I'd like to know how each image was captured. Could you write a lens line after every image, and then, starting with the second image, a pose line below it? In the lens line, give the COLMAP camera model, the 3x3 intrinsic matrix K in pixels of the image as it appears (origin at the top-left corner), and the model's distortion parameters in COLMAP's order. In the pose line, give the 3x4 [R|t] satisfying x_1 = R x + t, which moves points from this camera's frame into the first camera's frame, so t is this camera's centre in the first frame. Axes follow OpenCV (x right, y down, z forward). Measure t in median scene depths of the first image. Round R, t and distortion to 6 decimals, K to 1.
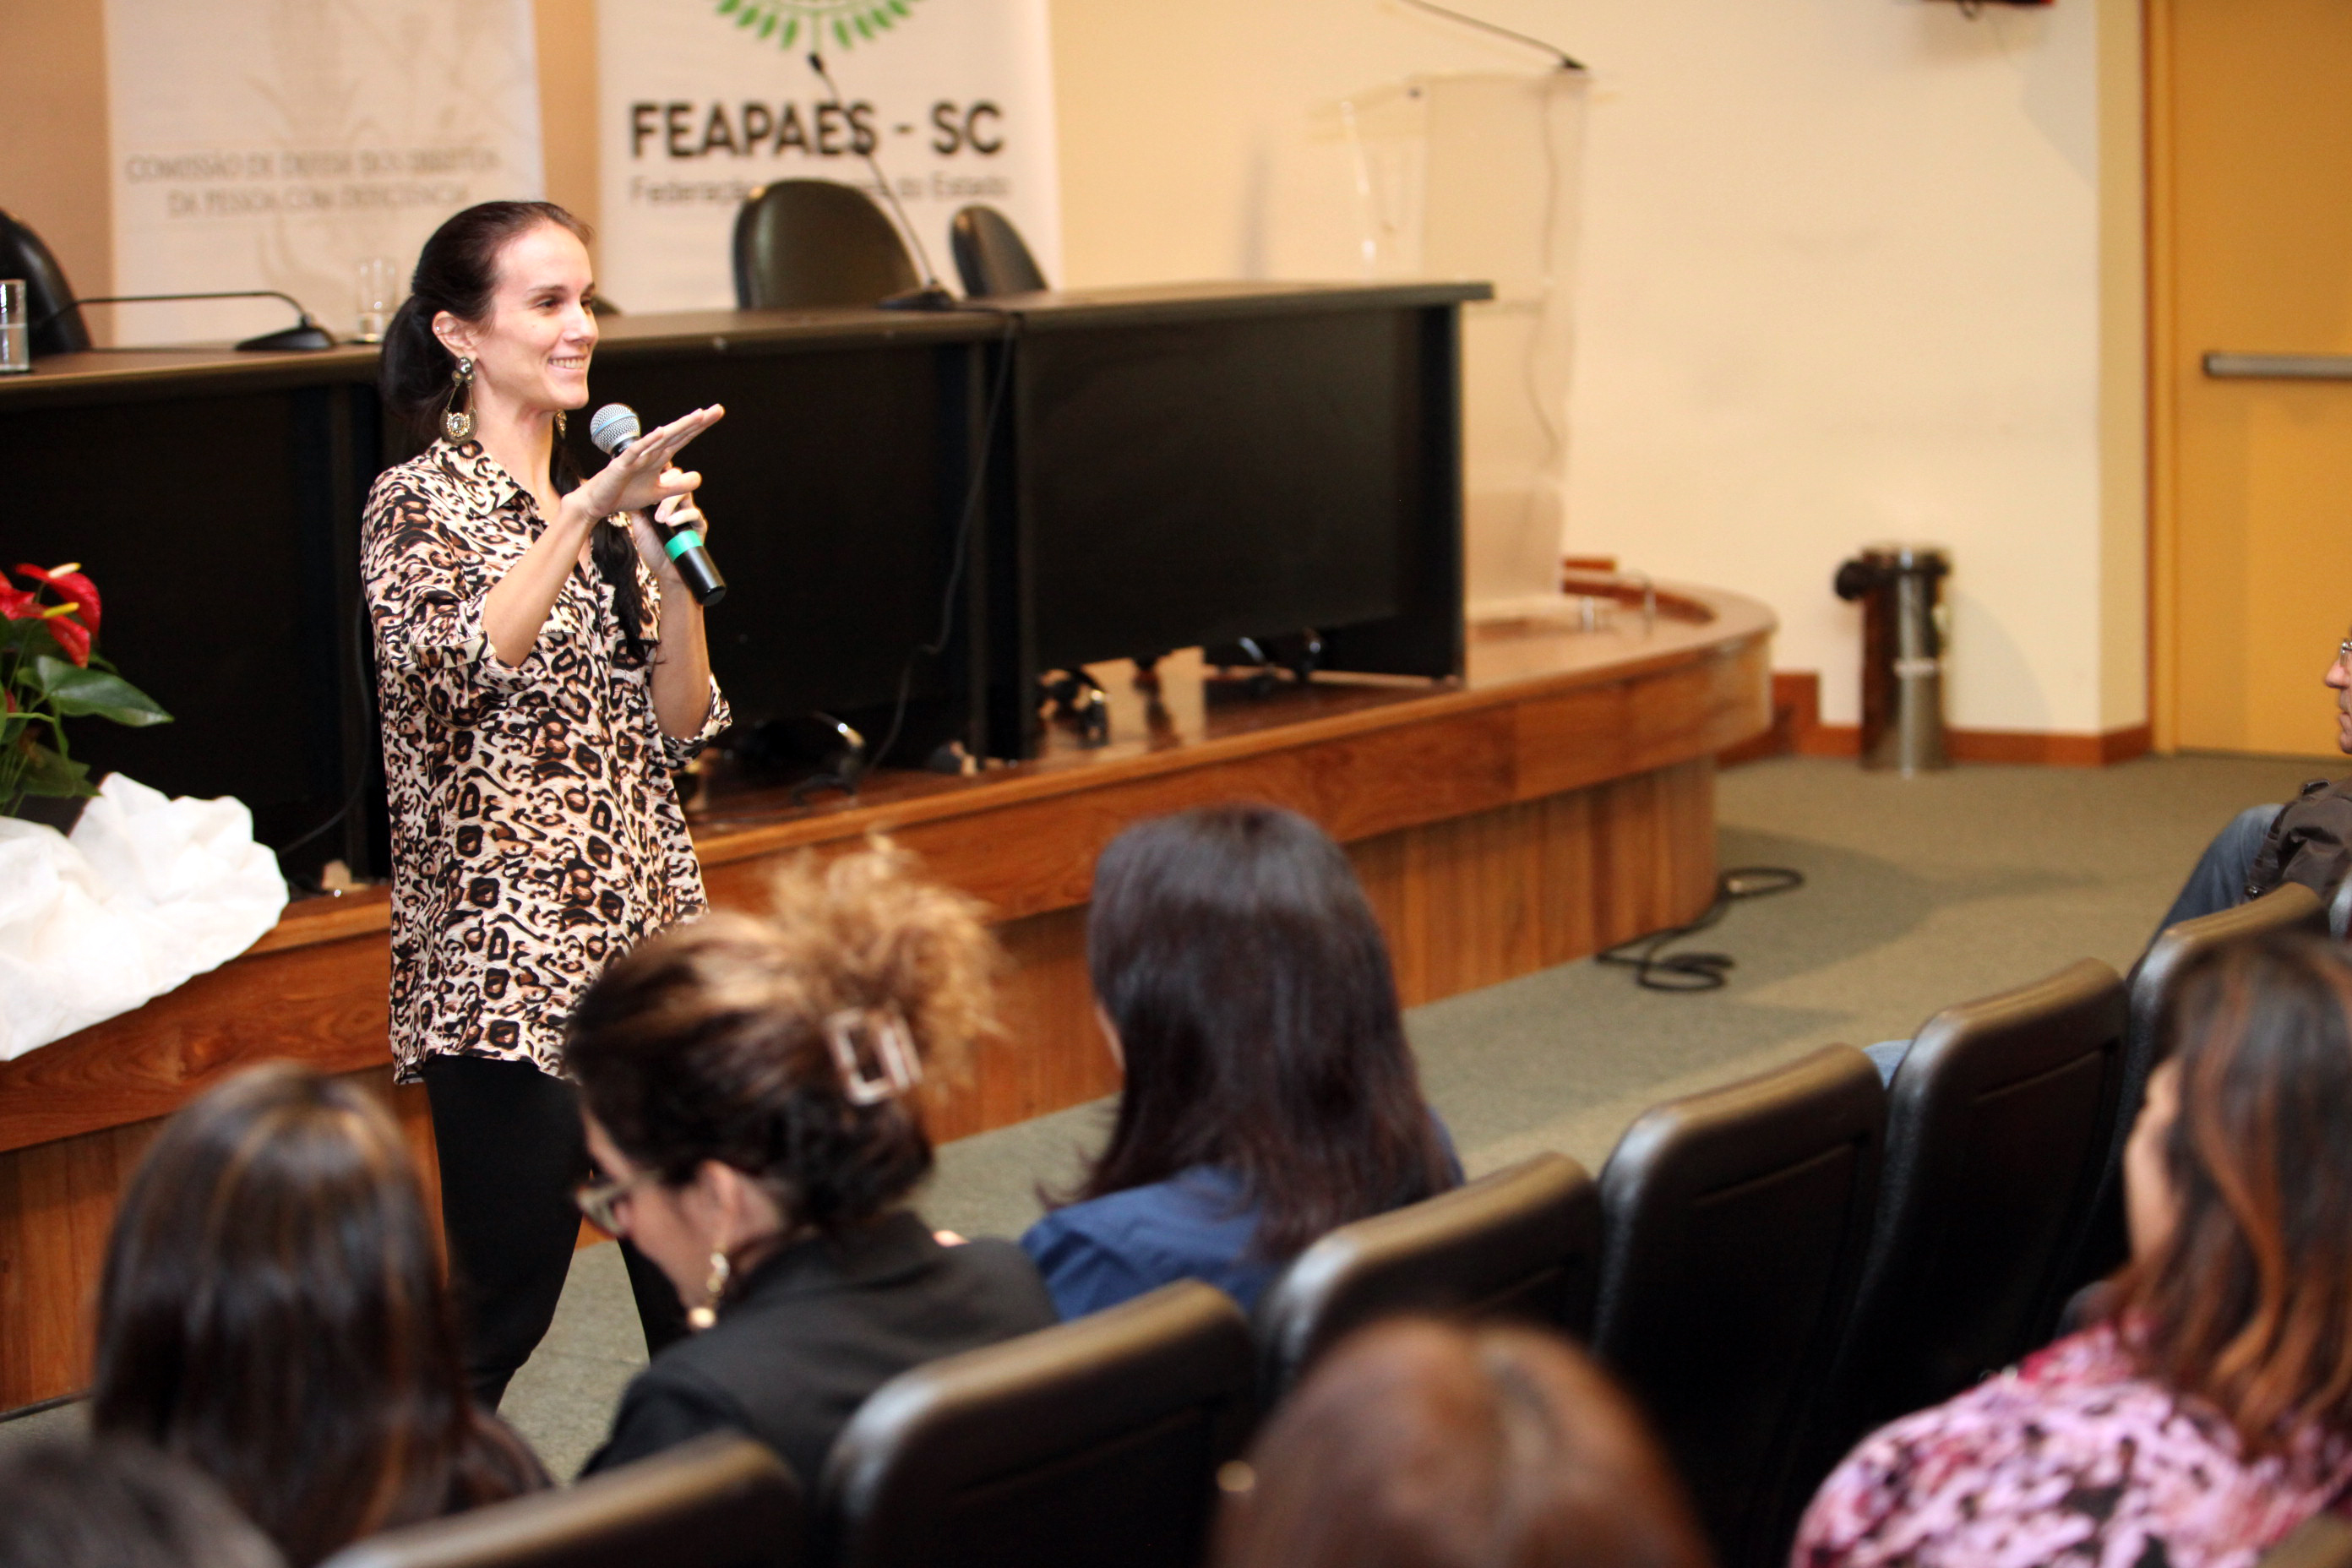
lens RADIAL K [[4876.1, 0, 1170.7], [0, 4876.1, 802.4], [0, 0, 1]] dist [-0.309671, 0.000000]
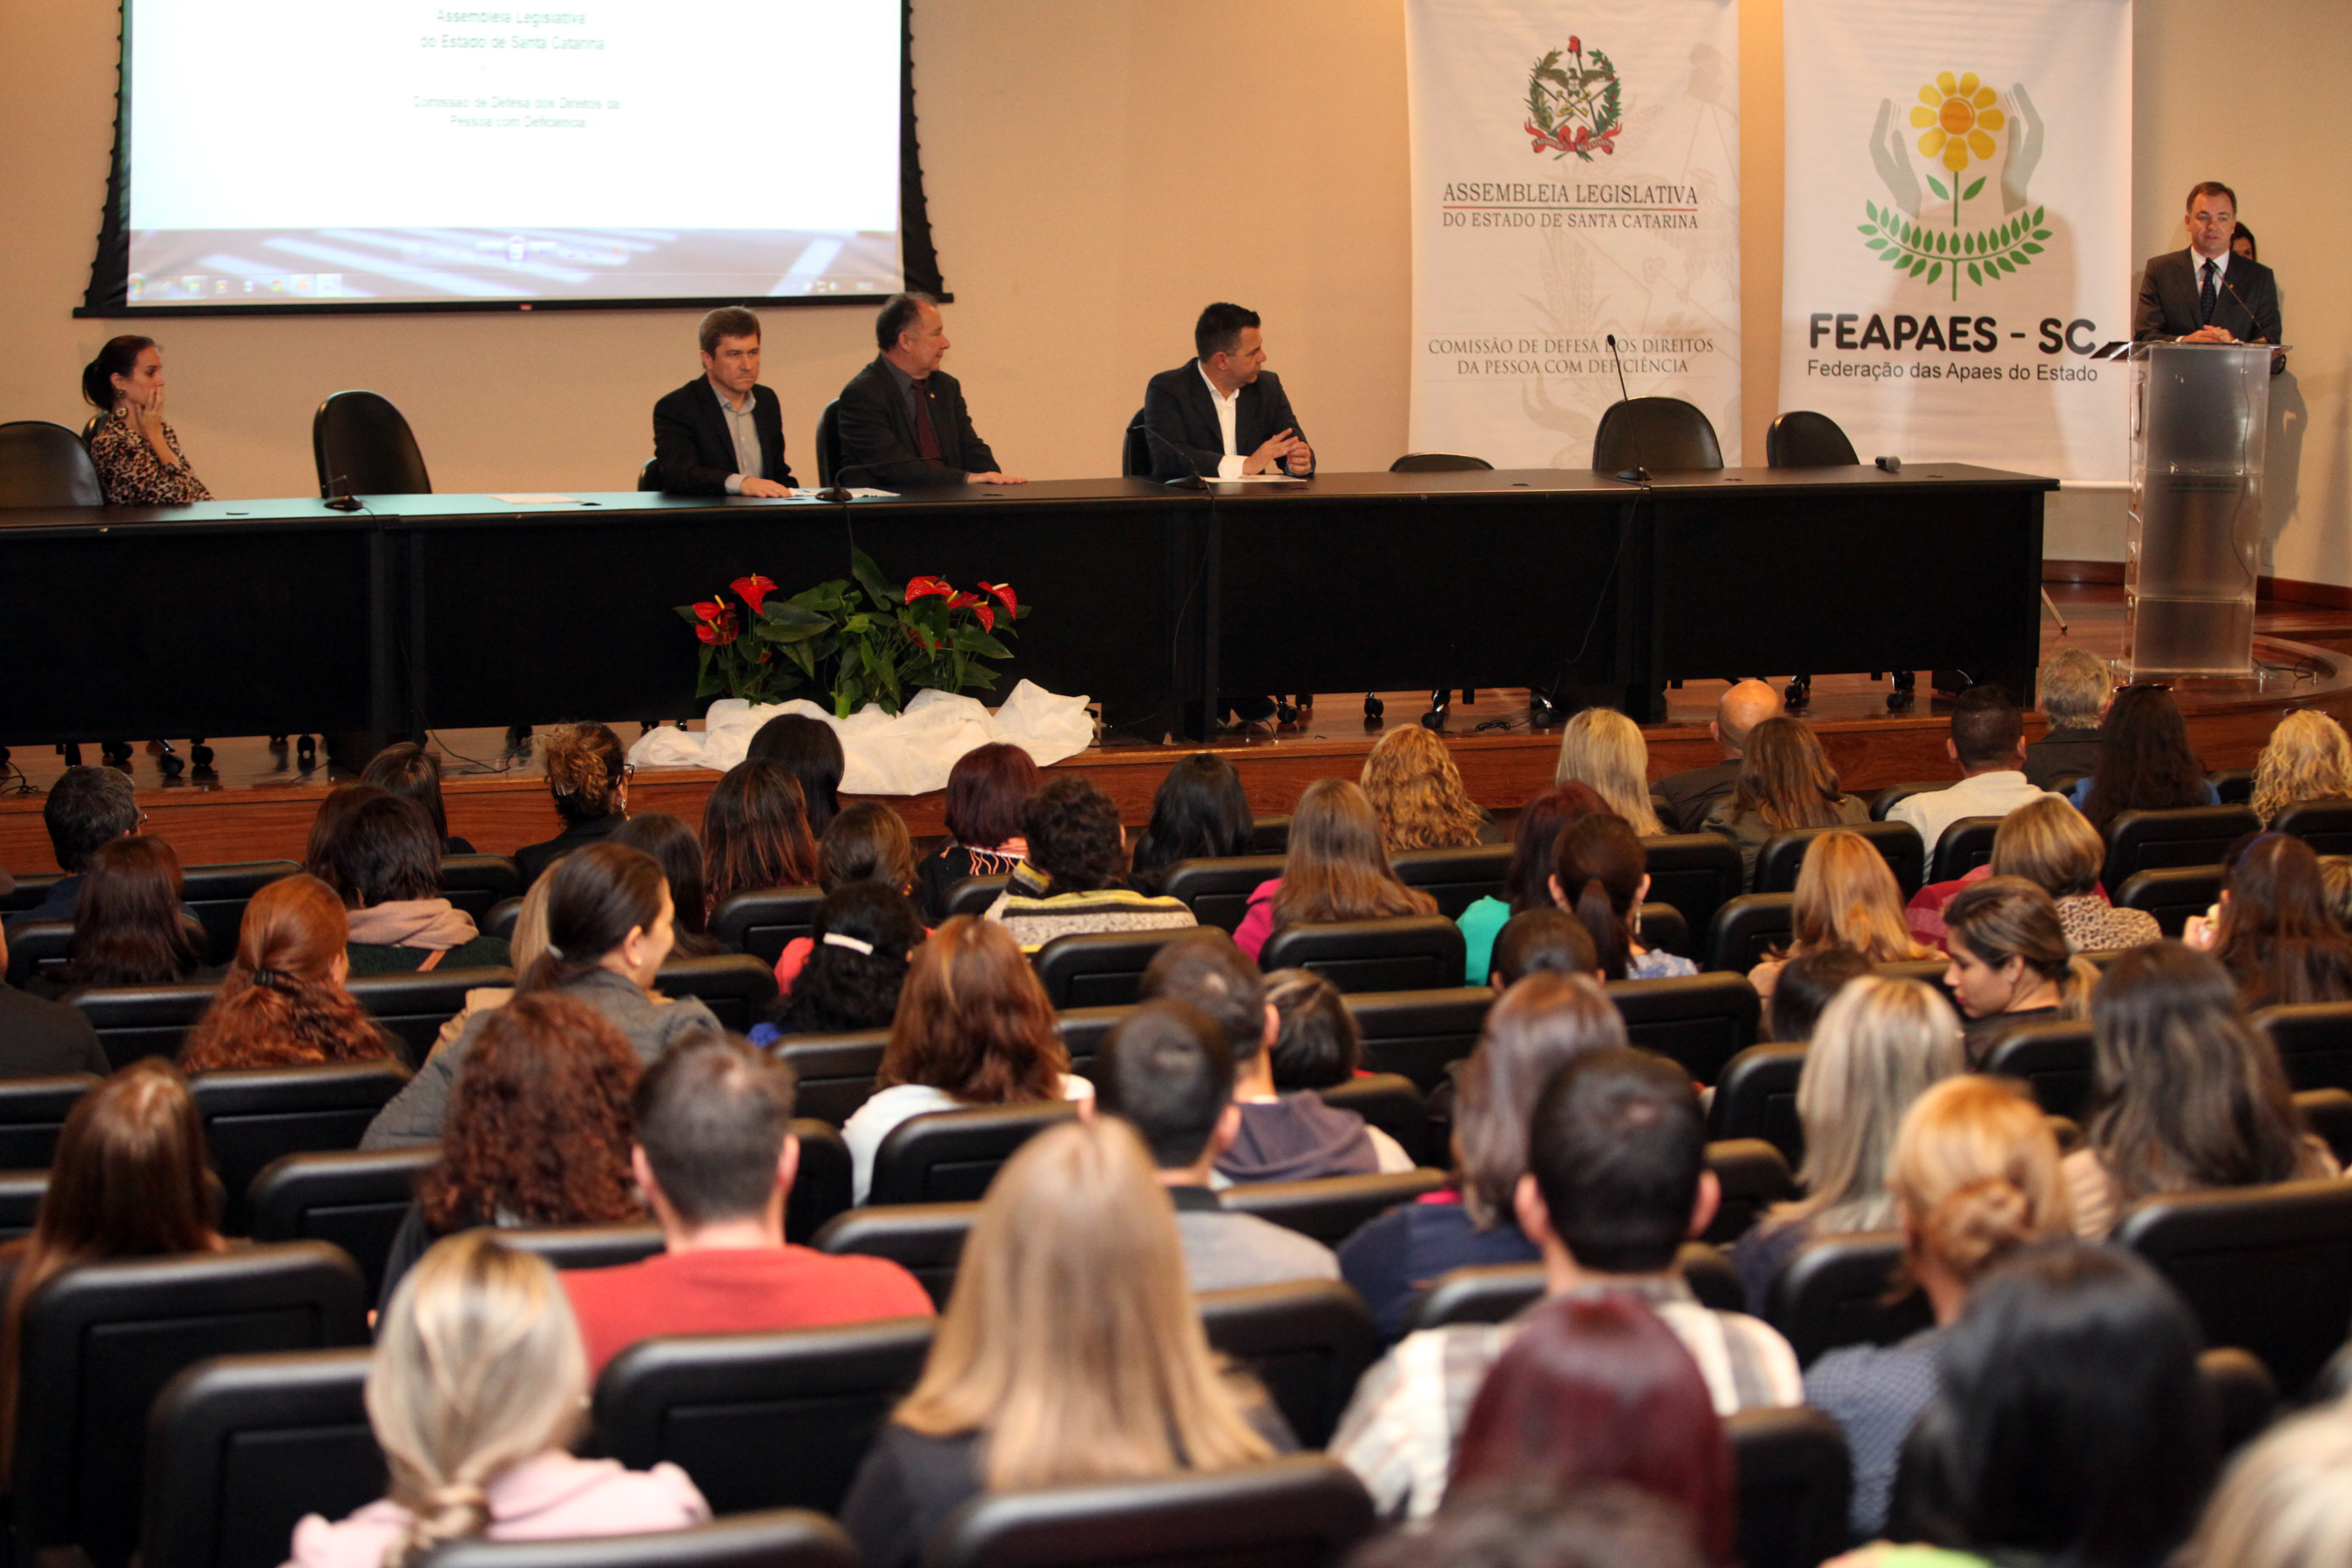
lens RADIAL K [[4876.1, 0, 1150.7], [0, 4876.1, 781.9], [0, 0, 1]] dist [-0.309671, 0.000000]
pose [[0.838172, 0.108013, -0.534603, 0.589072], [-0.100427, 0.993998, 0.043378, -0.035392], [0.536080, 0.017331, 0.843989, -0.496560]]
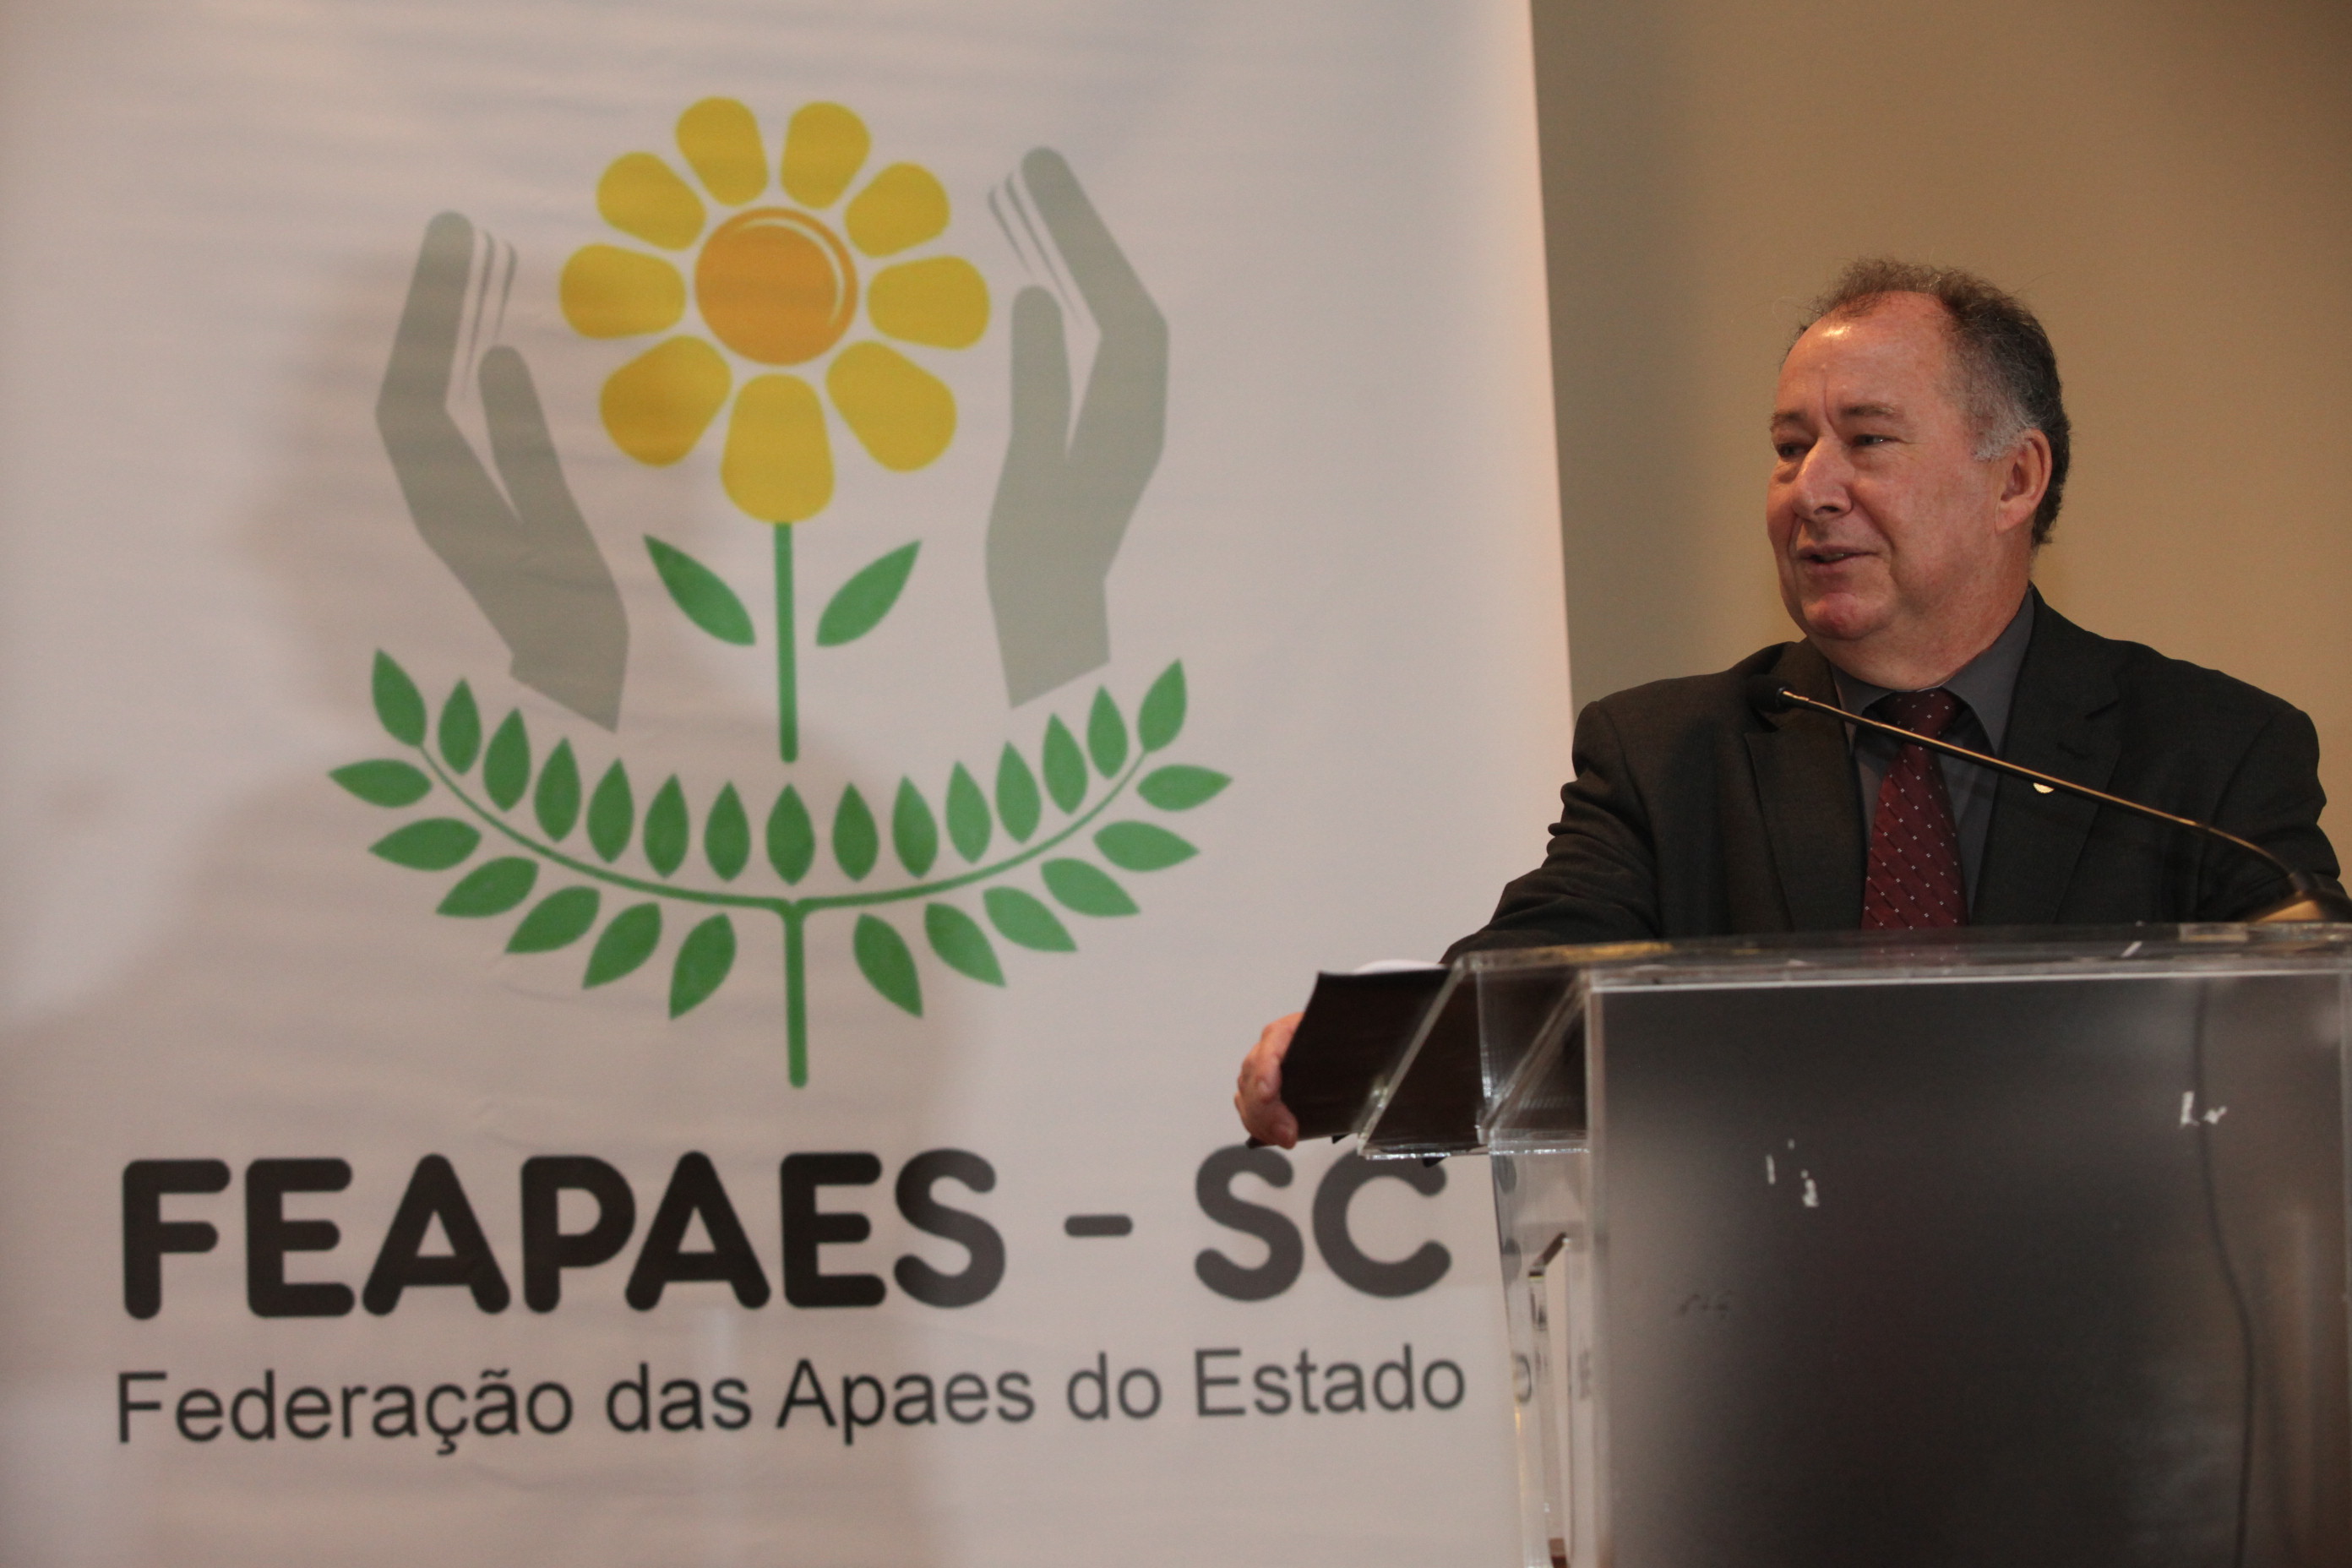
lens RADIAL K [[5568.6, 0, 1110.3], [0, 5568.6, 755.5], [0, 0, 1]] dist [-0.260332, 0.000000]
pose [[0.881216, -0.056101, -0.469373, 0.148025], [-0.046550, 0.977808, -0.204265, -0.092867], [0.470416, 0.201851, 0.859049, 0.667936]]
